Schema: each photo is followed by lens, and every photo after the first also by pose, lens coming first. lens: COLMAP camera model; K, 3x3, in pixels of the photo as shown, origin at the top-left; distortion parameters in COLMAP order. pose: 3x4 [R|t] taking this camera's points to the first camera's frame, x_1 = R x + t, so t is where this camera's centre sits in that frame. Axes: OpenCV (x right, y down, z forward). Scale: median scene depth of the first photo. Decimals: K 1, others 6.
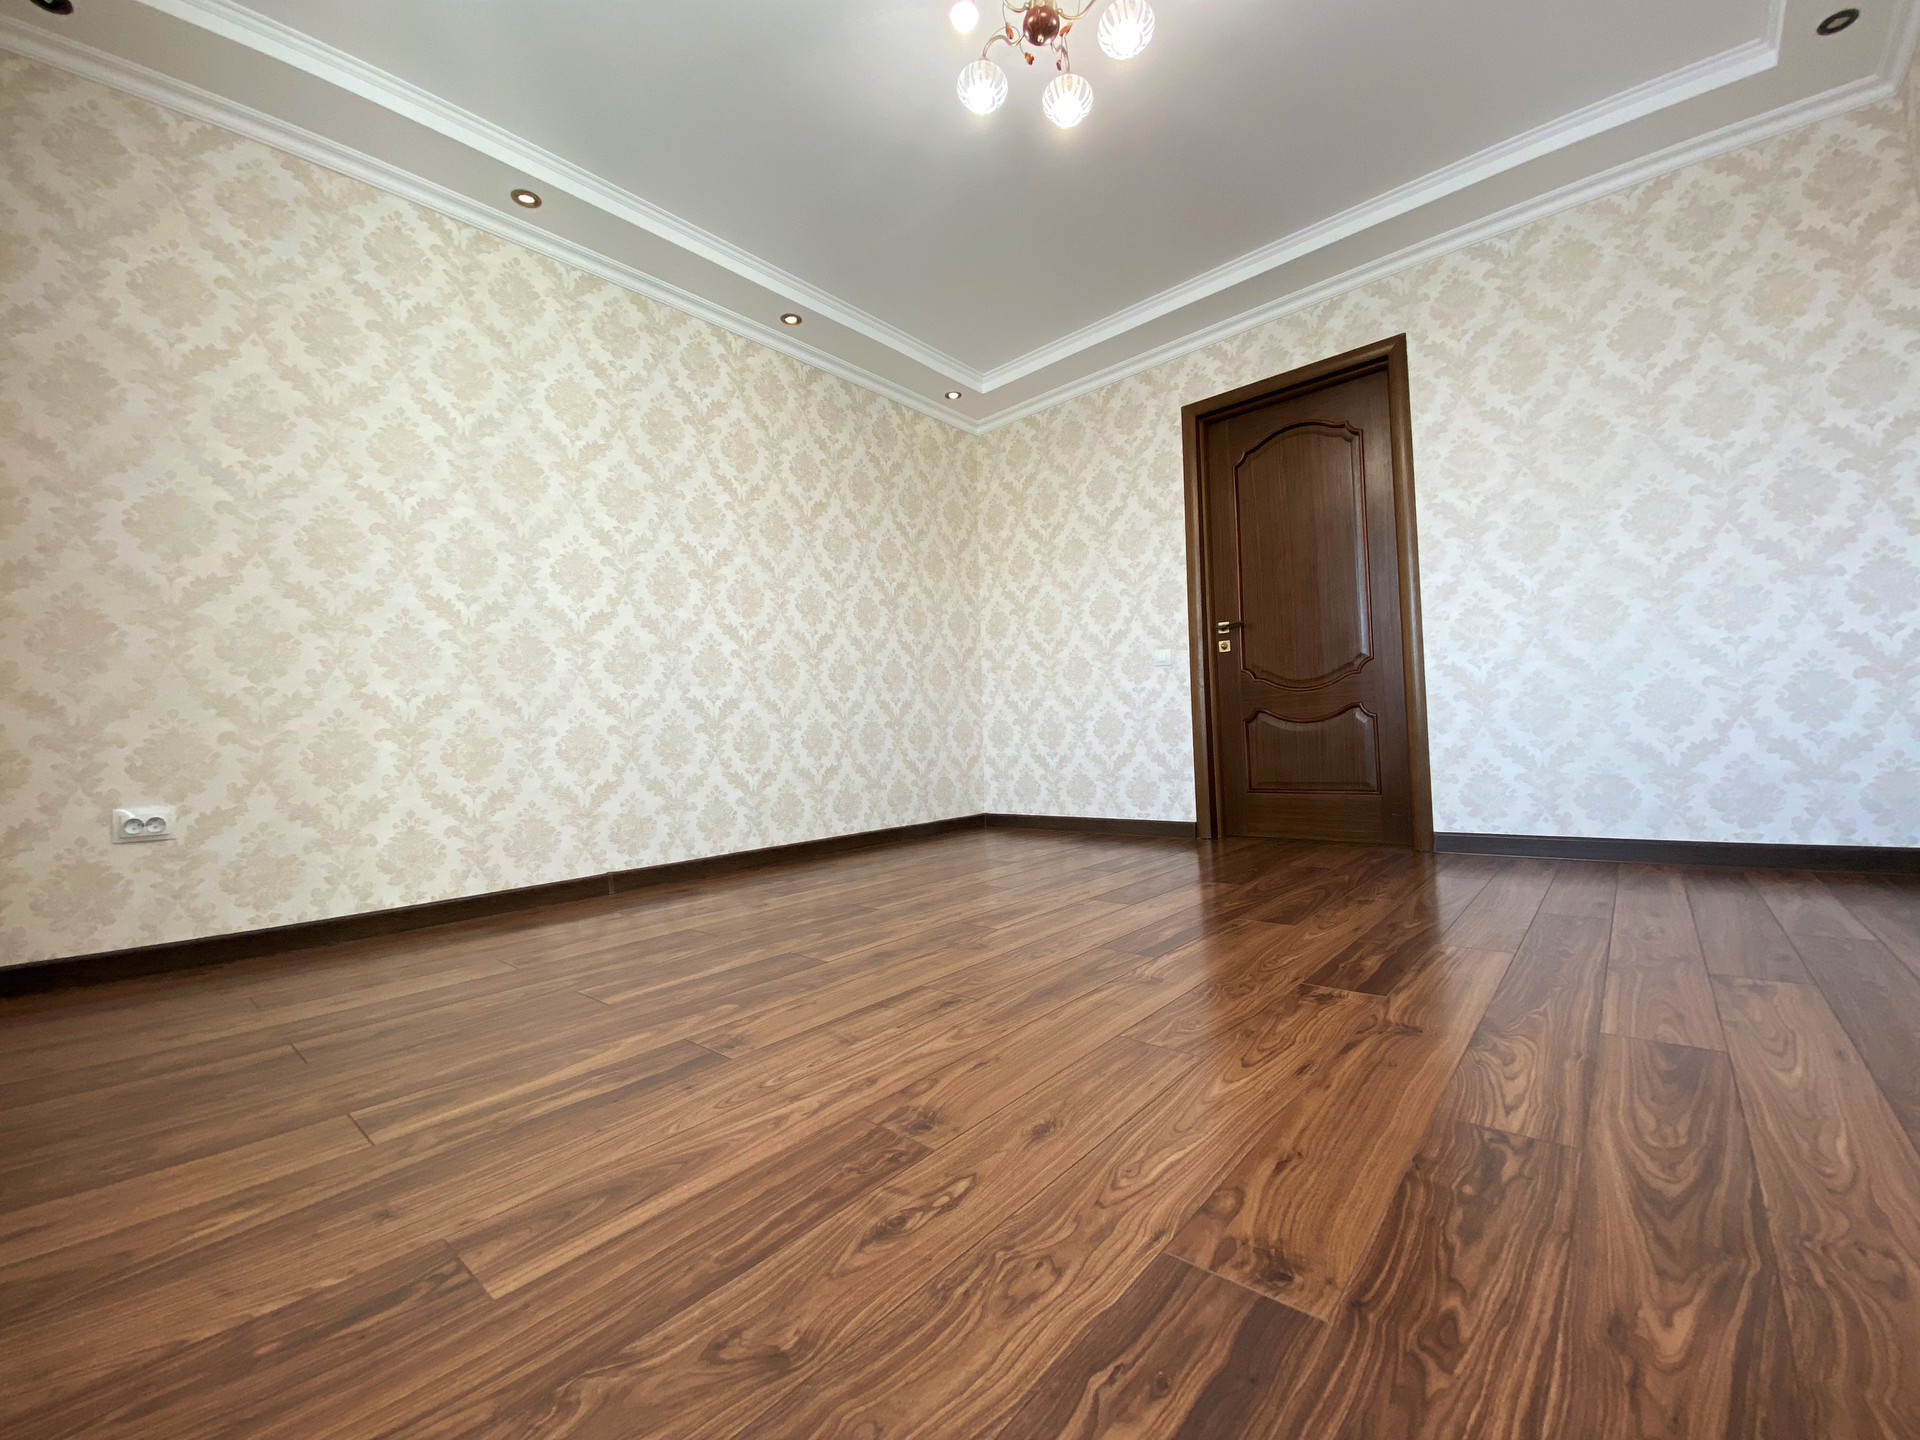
lens RADIAL K [[779.7, 0, 955.7], [0, 779.7, 719.0], [0, 0, 1]] dist [0.027961, -0.024473]
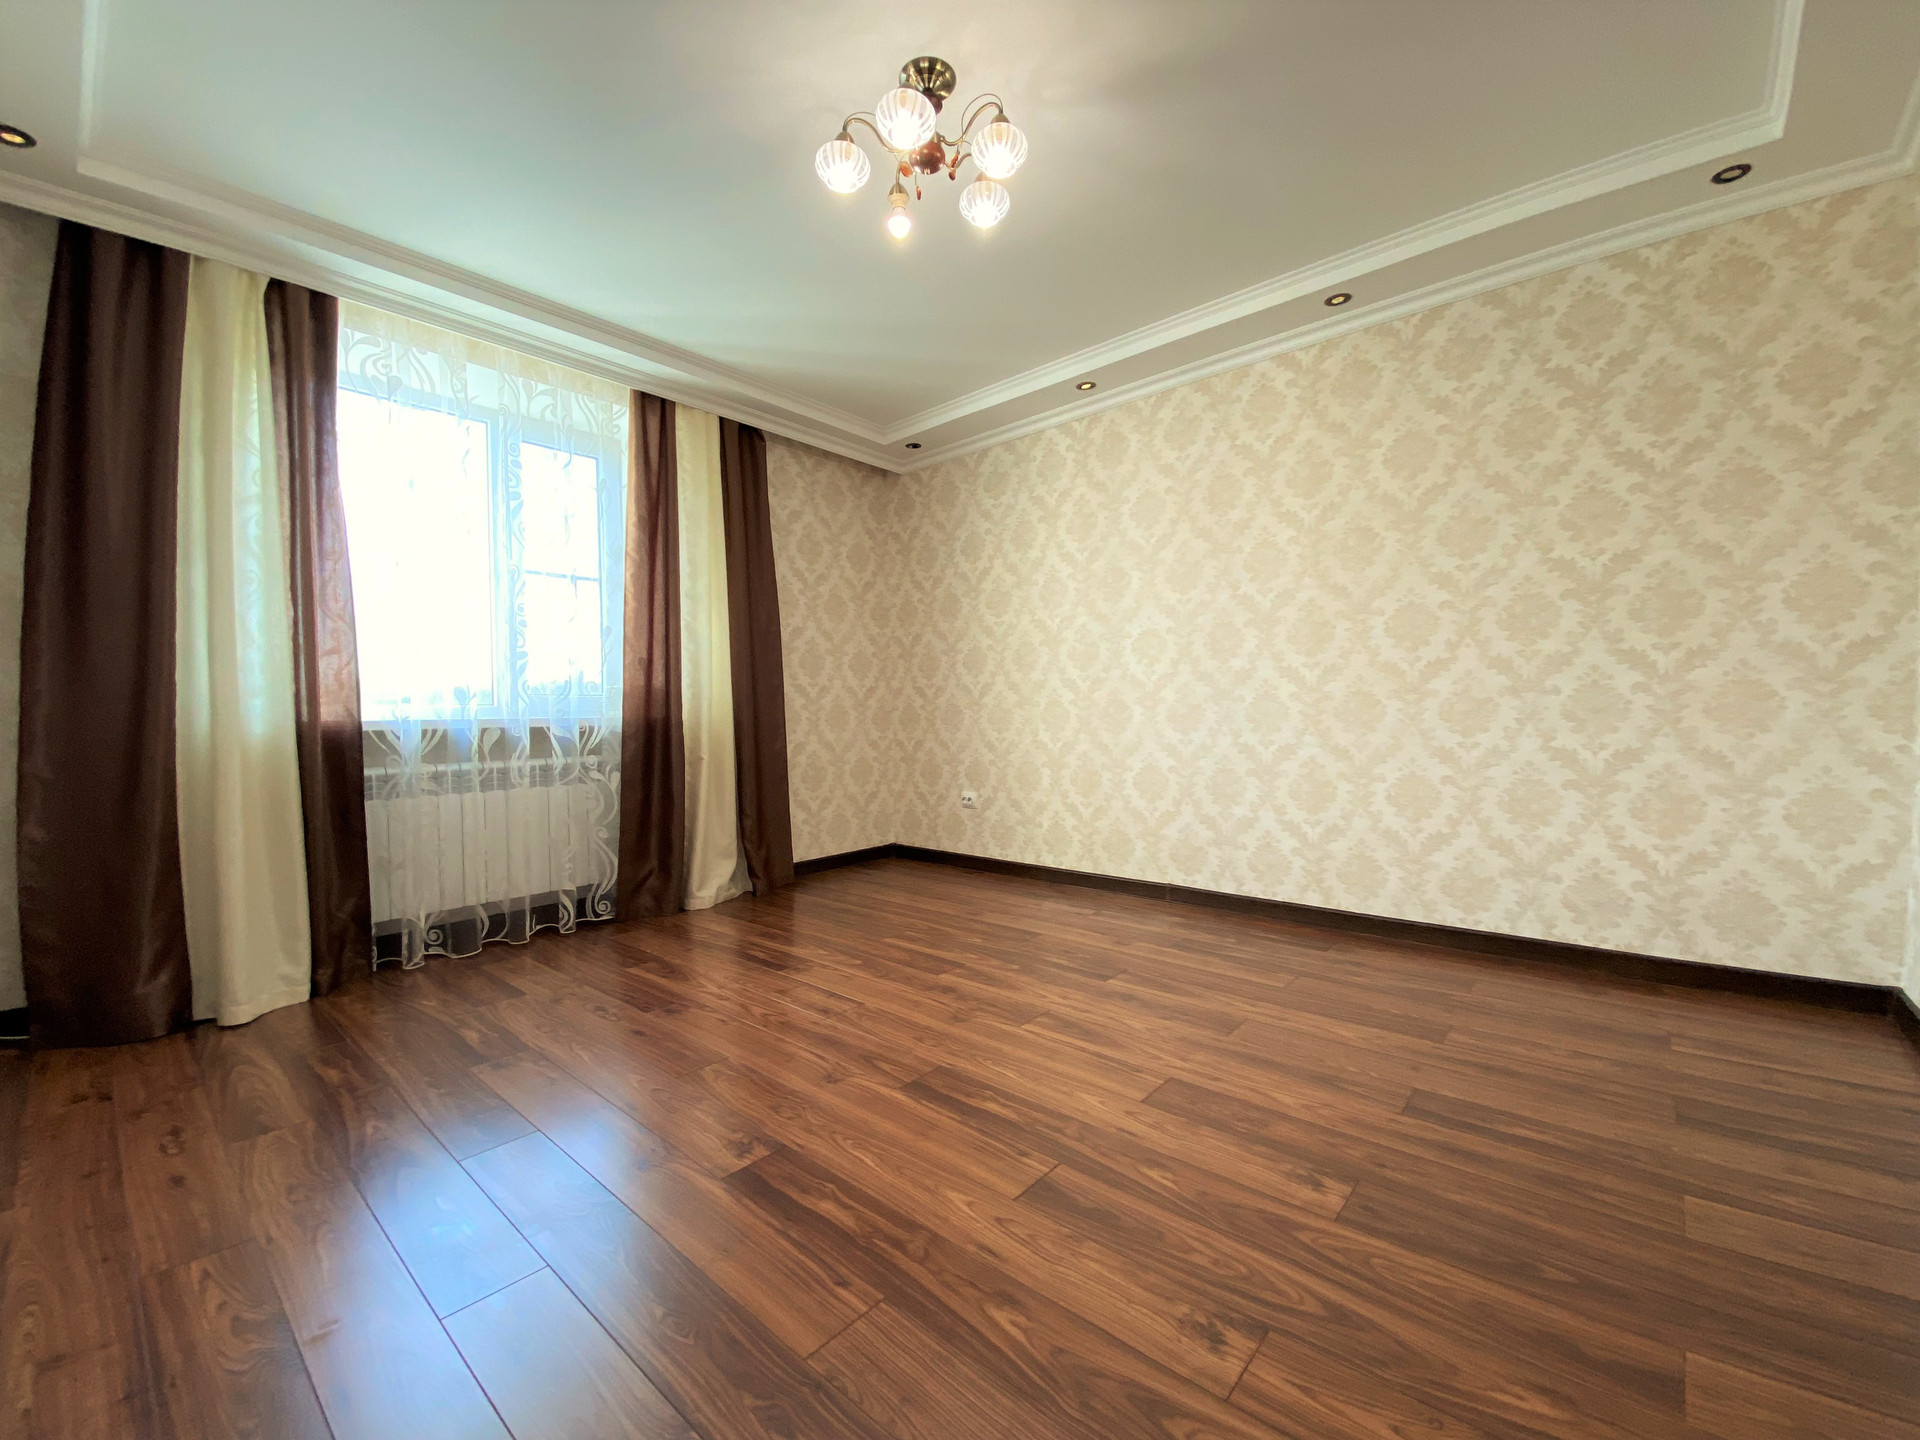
lens RADIAL K [[779.7, 0, 955.7], [0, 779.7, 719.0], [0, 0, 1]] dist [0.027961, -0.024473]
pose [[-0.011506, 0.052917, -0.998533, 1.012156], [0.044423, 0.997640, 0.052358, -0.186068], [0.998947, -0.043755, -0.013830, 0.890390]]
